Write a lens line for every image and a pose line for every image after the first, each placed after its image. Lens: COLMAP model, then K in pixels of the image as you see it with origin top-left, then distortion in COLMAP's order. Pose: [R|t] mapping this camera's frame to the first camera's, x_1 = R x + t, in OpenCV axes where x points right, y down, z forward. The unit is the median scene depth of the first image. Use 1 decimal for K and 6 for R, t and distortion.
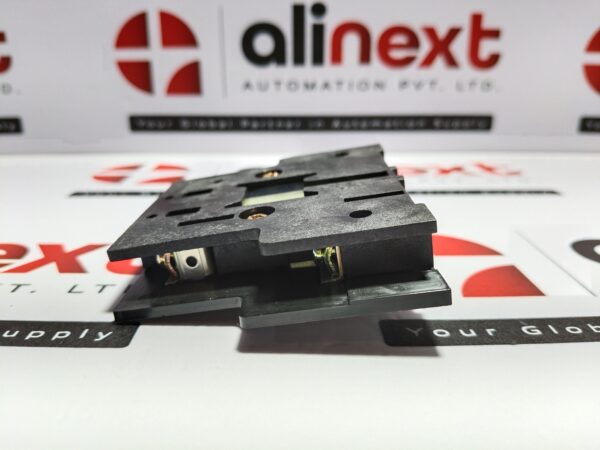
lens RADIAL K [[451.5, 0, 298.9], [0, 451.5, 223.1], [0, 0, 1]] dist [-0.054538, -0.035682]
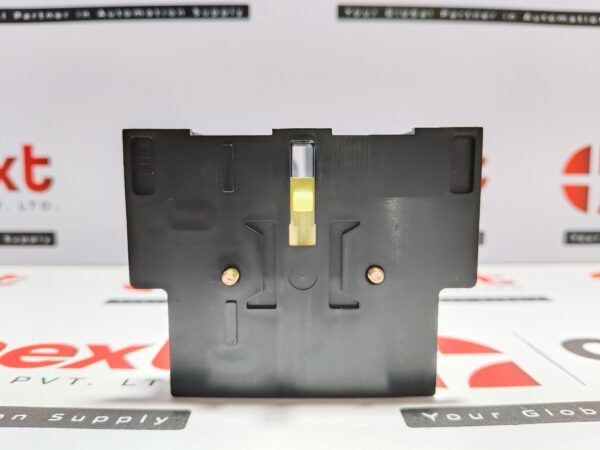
lens RADIAL K [[451.5, 0, 296.2], [0, 451.5, 243.1], [0, 0, 1]] dist [-0.054538, -0.035682]
pose [[0.999998, -0.000443, 0.001825, -0.078481], [0.000810, 0.978474, -0.206367, 0.035983], [-0.001694, 0.206368, 0.978473, -0.187303]]
